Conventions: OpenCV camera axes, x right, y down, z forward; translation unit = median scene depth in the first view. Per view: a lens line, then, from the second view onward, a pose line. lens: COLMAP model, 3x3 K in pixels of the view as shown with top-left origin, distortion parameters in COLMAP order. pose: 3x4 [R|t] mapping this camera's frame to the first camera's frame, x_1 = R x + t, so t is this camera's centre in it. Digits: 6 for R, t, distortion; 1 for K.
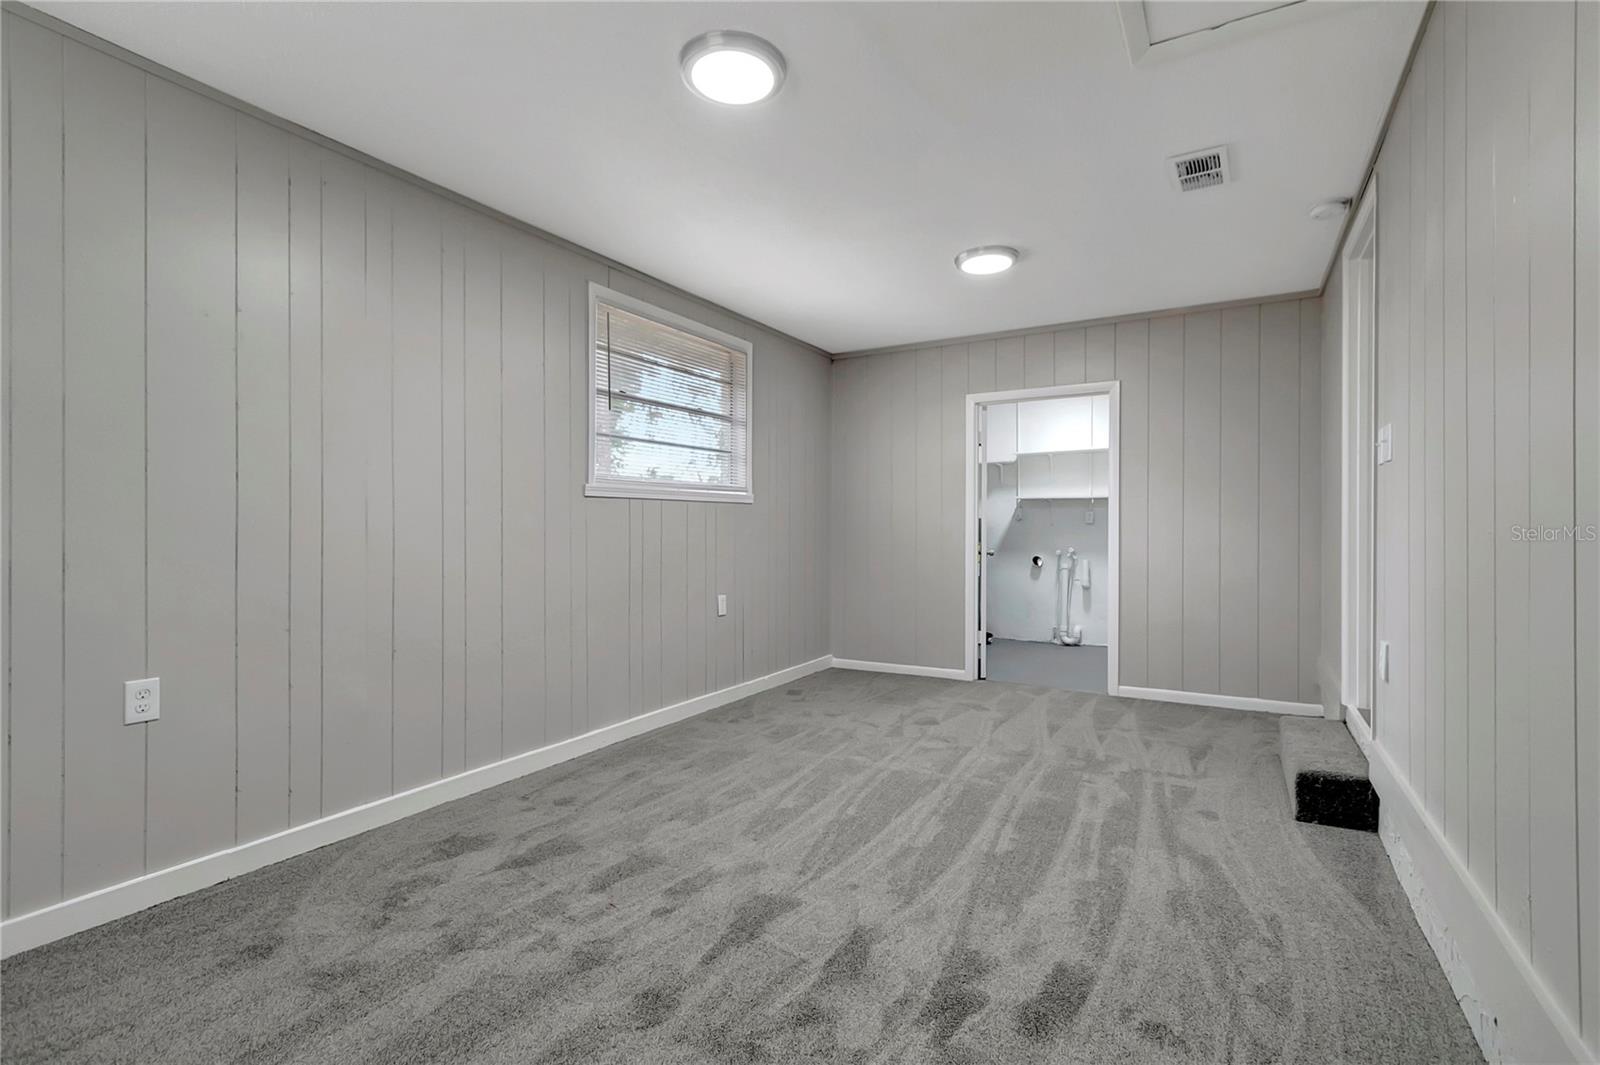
lens RADIAL K [[748.3, 0, 811.7], [0, 748.3, 529.1], [0, 0, 1]] dist [-0.001041, -0.000915]
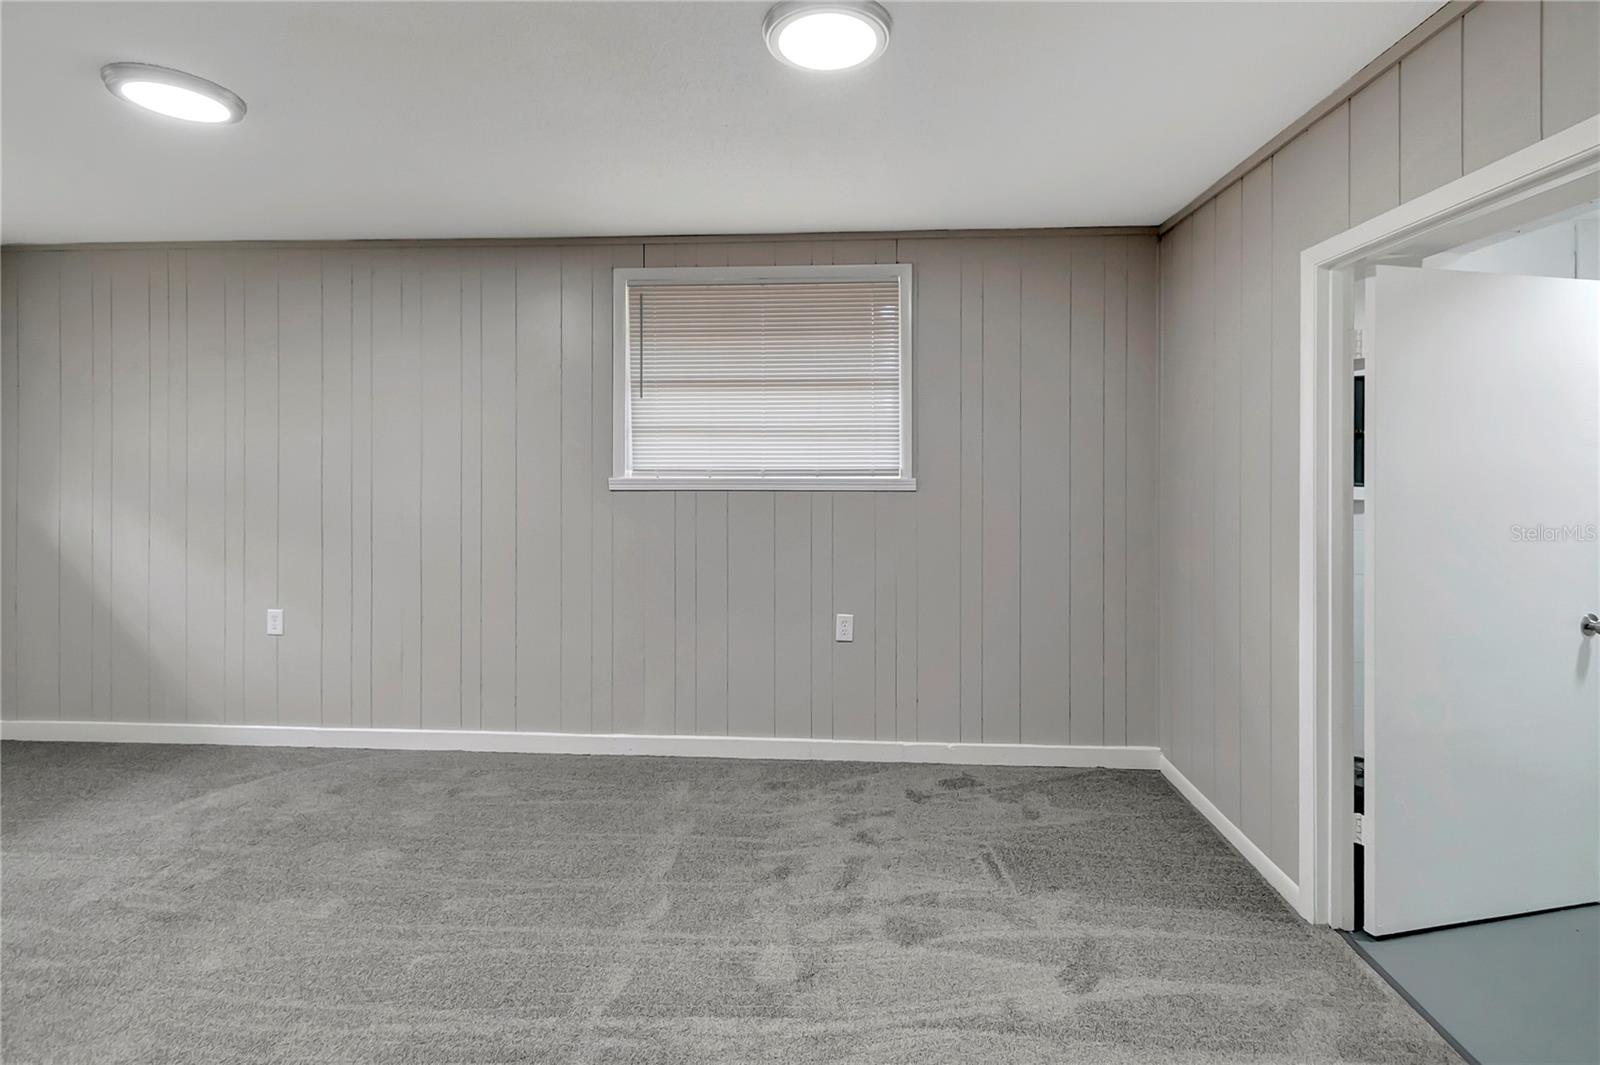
lens RADIAL K [[756.0, 0, 808.7], [0, 756.0, 450.6], [0, 0, 1]] dist [0.001628, -0.000445]
pose [[0.429055, -0.008581, -0.903238, 0.499972], [-0.002806, 0.999937, -0.010832, -0.061012], [0.903274, 0.007182, 0.429004, 0.578413]]
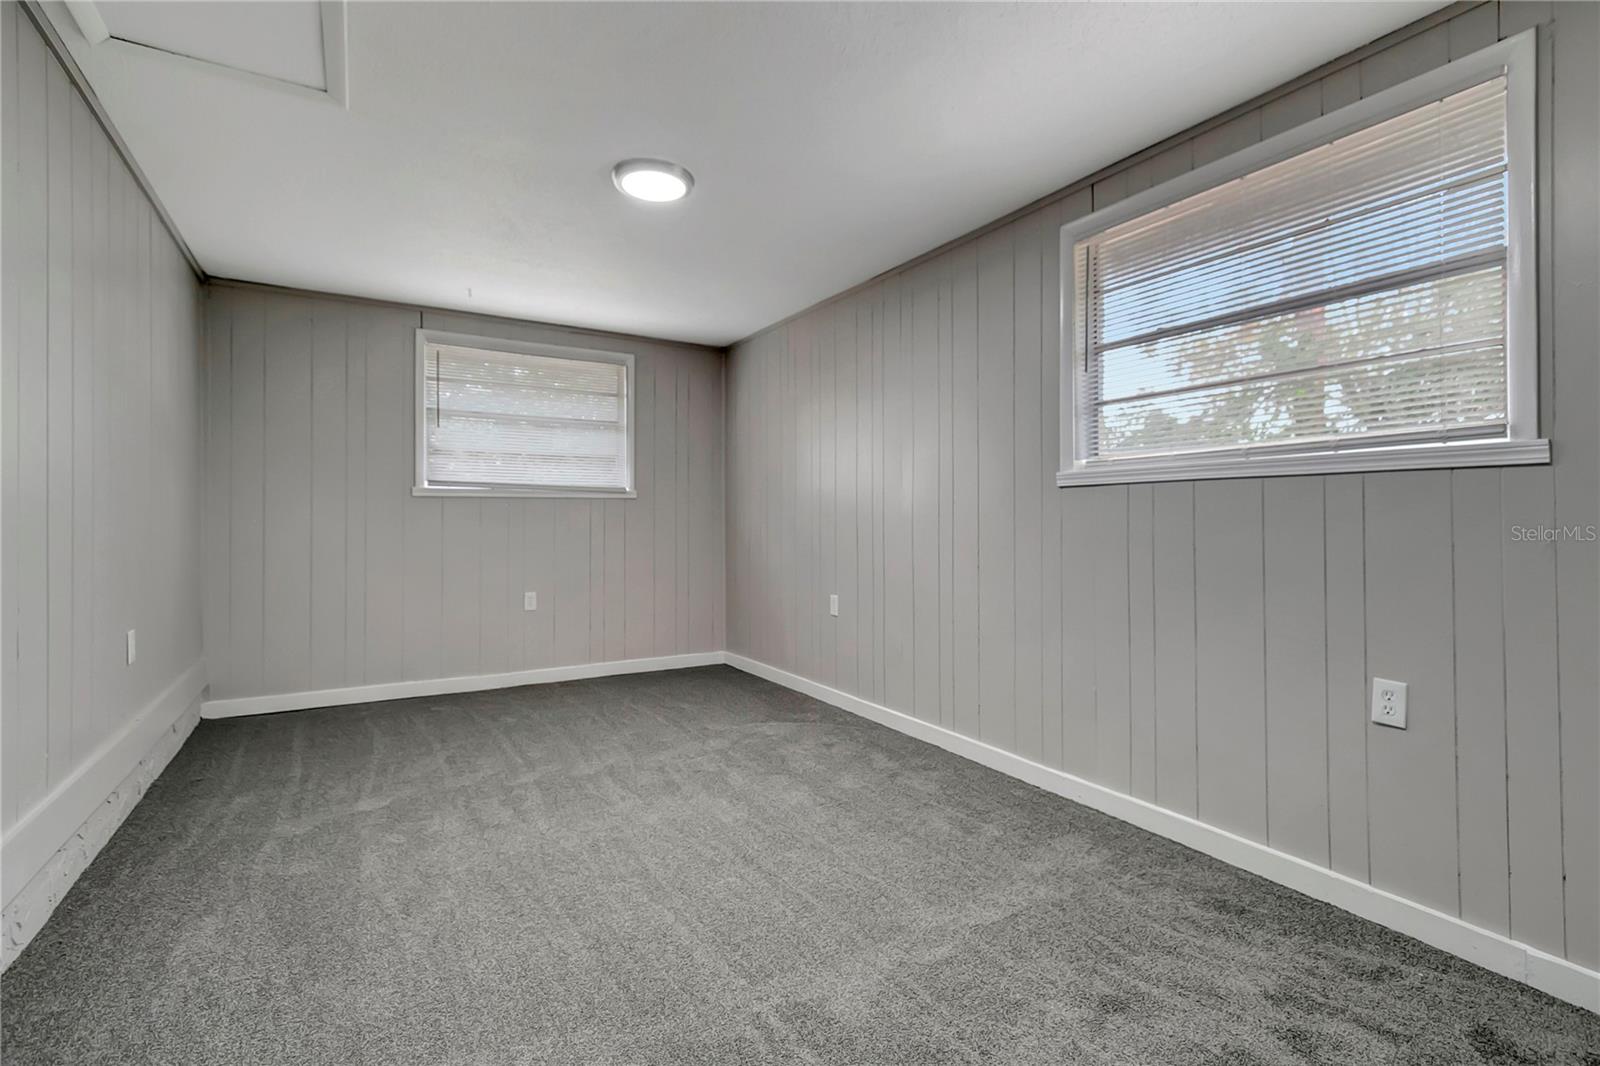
lens RADIAL K [[730.6, 0, 796.4], [0, 730.6, 515.8], [0, 0, 1]] dist [0.024055, -0.000295]
pose [[-0.497165, -0.007063, -0.867627, 0.400683], [-0.007123, 0.999966, -0.004058, -0.005289], [0.867627, 0.004163, -0.497199, 0.822827]]
